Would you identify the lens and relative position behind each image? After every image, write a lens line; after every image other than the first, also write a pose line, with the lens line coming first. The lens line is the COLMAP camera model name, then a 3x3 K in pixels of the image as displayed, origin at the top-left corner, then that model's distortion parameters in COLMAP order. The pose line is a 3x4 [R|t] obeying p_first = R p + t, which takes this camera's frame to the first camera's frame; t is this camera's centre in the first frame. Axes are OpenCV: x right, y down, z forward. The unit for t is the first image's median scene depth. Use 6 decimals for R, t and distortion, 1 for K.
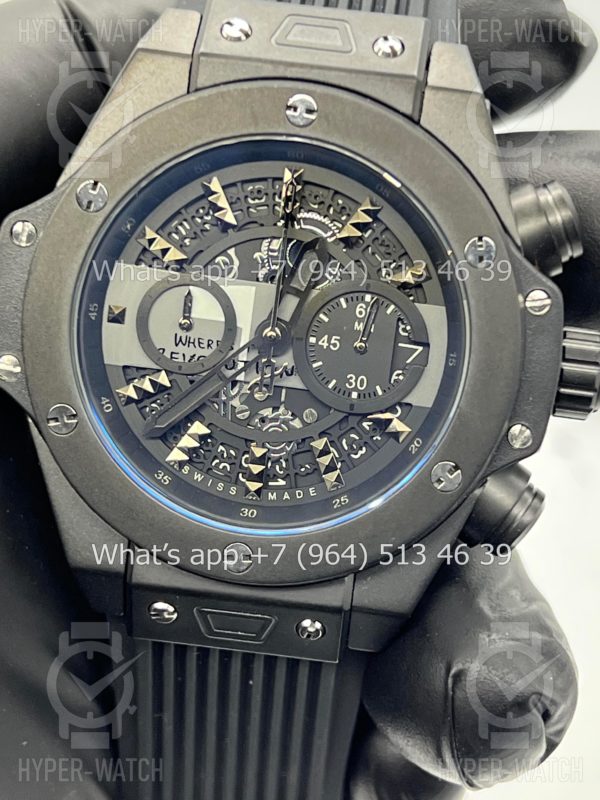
lens RADIAL K [[1922.9, 0, 300.0], [0, 1922.9, 400.0], [0, 0, 1]] dist [0.331677, -0.537887]
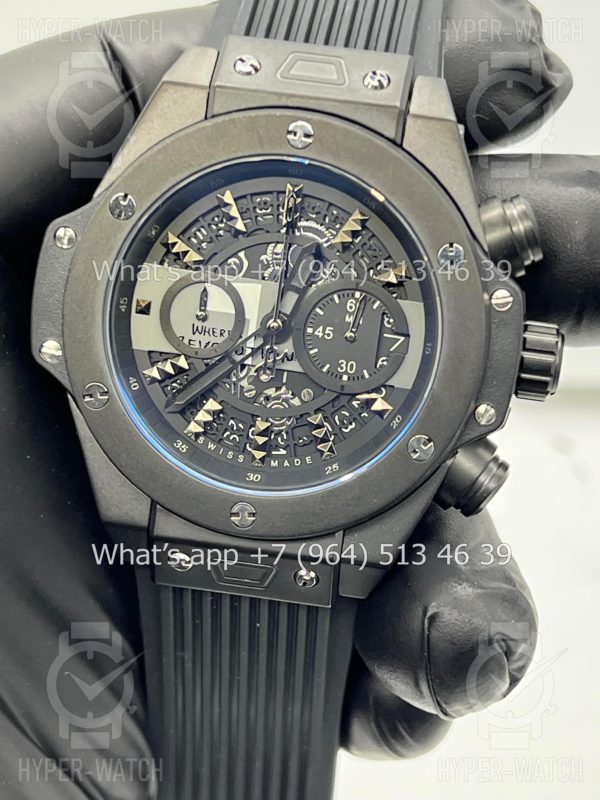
lens RADIAL K [[1922.9, 0, 300.0], [0, 1922.9, 400.0], [0, 0, 1]] dist [0.331677, -0.537887]
pose [[0.999226, 0.010680, -0.037857, 0.045343], [-0.010463, 0.999928, 0.005941, 0.004307], [0.037918, -0.005540, 0.999265, -0.169385]]
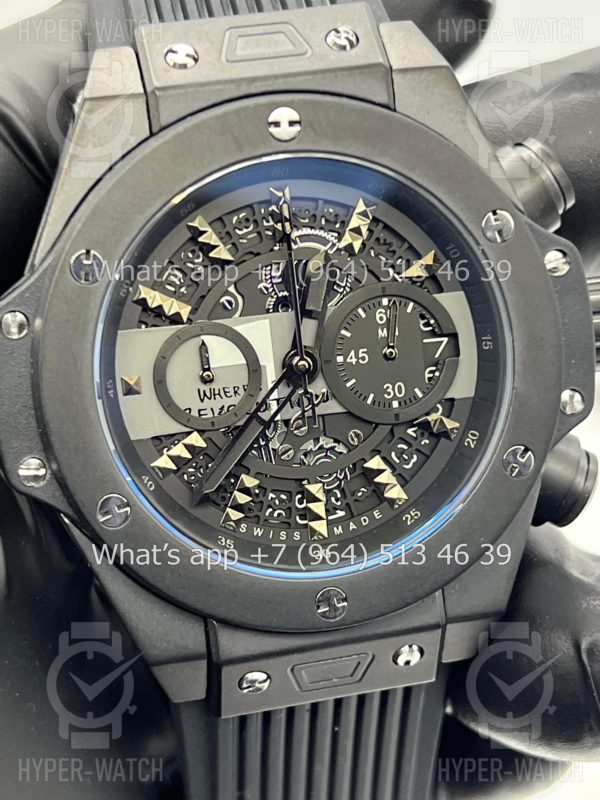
lens RADIAL K [[1922.9, 0, 300.0], [0, 1922.9, 400.0], [0, 0, 1]] dist [0.331677, -0.537887]
pose [[0.940067, -0.254094, 0.227396, -0.231525], [0.251284, 0.967013, 0.041729, -0.056055], [-0.230498, 0.017913, 0.972908, 0.086752]]
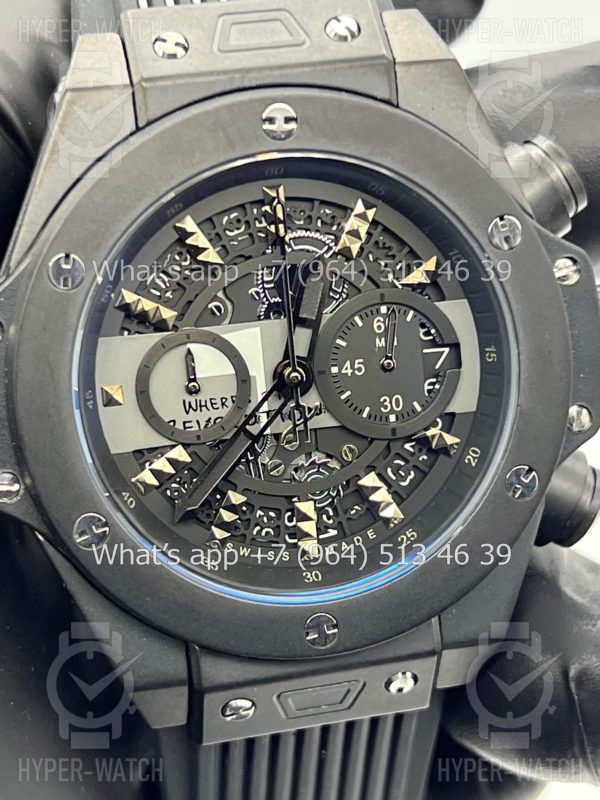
lens RADIAL K [[1922.9, 0, 300.0], [0, 1922.9, 400.0], [0, 0, 1]] dist [0.331677, -0.537887]
pose [[0.943377, -0.245502, 0.223088, -0.210188], [0.234906, 0.969252, 0.073281, -0.086544], [-0.234219, -0.016727, 0.972040, 0.139433]]
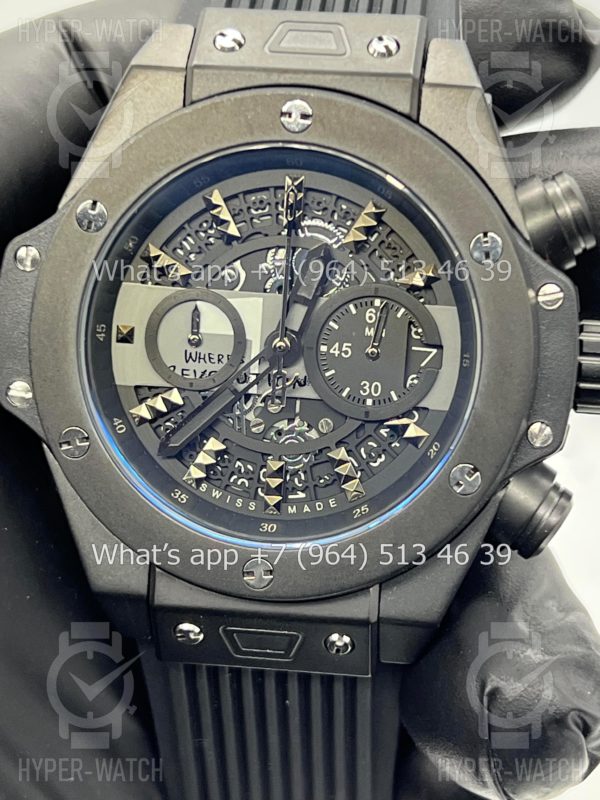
lens RADIAL K [[1922.9, 0, 300.0], [0, 1922.9, 400.0], [0, 0, 1]] dist [0.331677, -0.537887]
pose [[0.996712, -0.055680, -0.058856, 0.050927], [0.054589, 0.998309, -0.019994, 0.014093], [0.059869, 0.016715, 0.998066, 0.018148]]
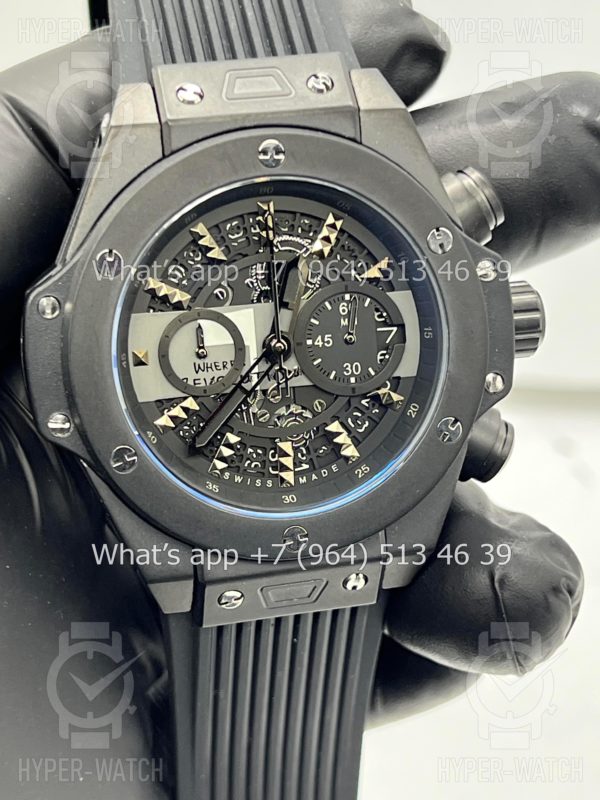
lens RADIAL K [[1922.9, 0, 300.0], [0, 1922.9, 400.0], [0, 0, 1]] dist [0.331677, -0.537887]
pose [[0.943778, -0.228352, 0.239035, -0.285797], [0.215538, 0.973310, 0.078809, -0.090240], [-0.250651, -0.022857, 0.967808, -0.129351]]
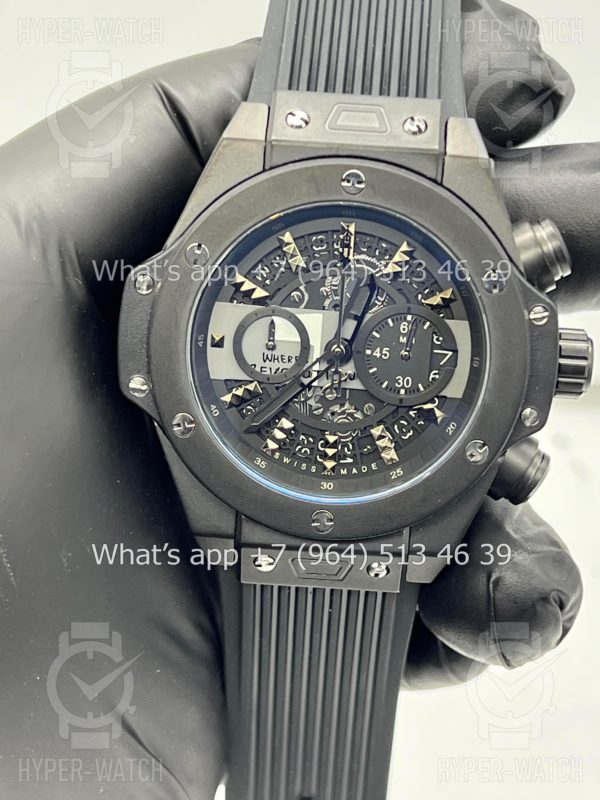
lens RADIAL K [[1922.9, 0, 300.0], [0, 1922.9, 400.0], [0, 0, 1]] dist [0.331677, -0.537887]
pose [[0.997993, -0.059069, 0.022811, -0.071762], [0.057364, 0.995944, 0.069319, -0.092085], [-0.026813, -0.067871, 0.997334, -0.308199]]
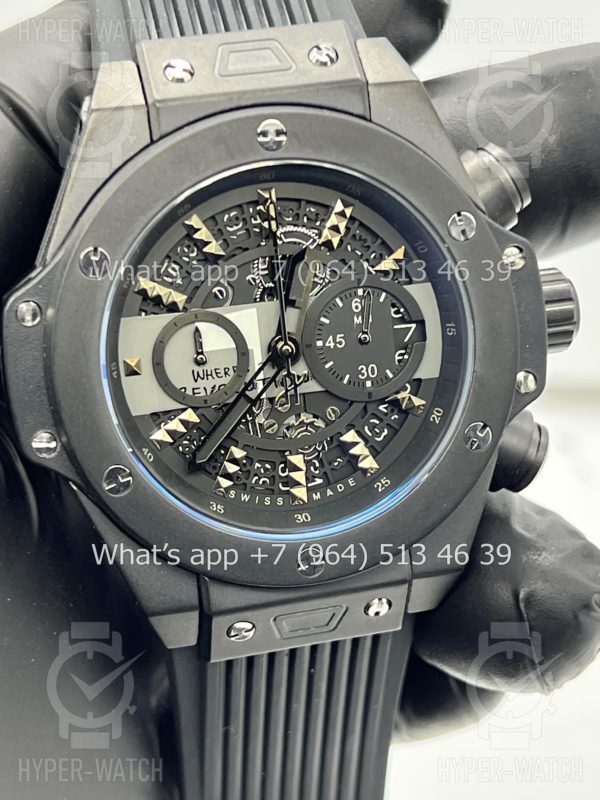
lens RADIAL K [[1922.9, 0, 300.0], [0, 1922.9, 400.0], [0, 0, 1]] dist [0.331677, -0.537887]
pose [[0.936337, -0.257549, 0.238624, -0.262411], [0.244113, 0.966034, 0.084774, -0.093102], [-0.252353, -0.021126, 0.967405, -0.015899]]
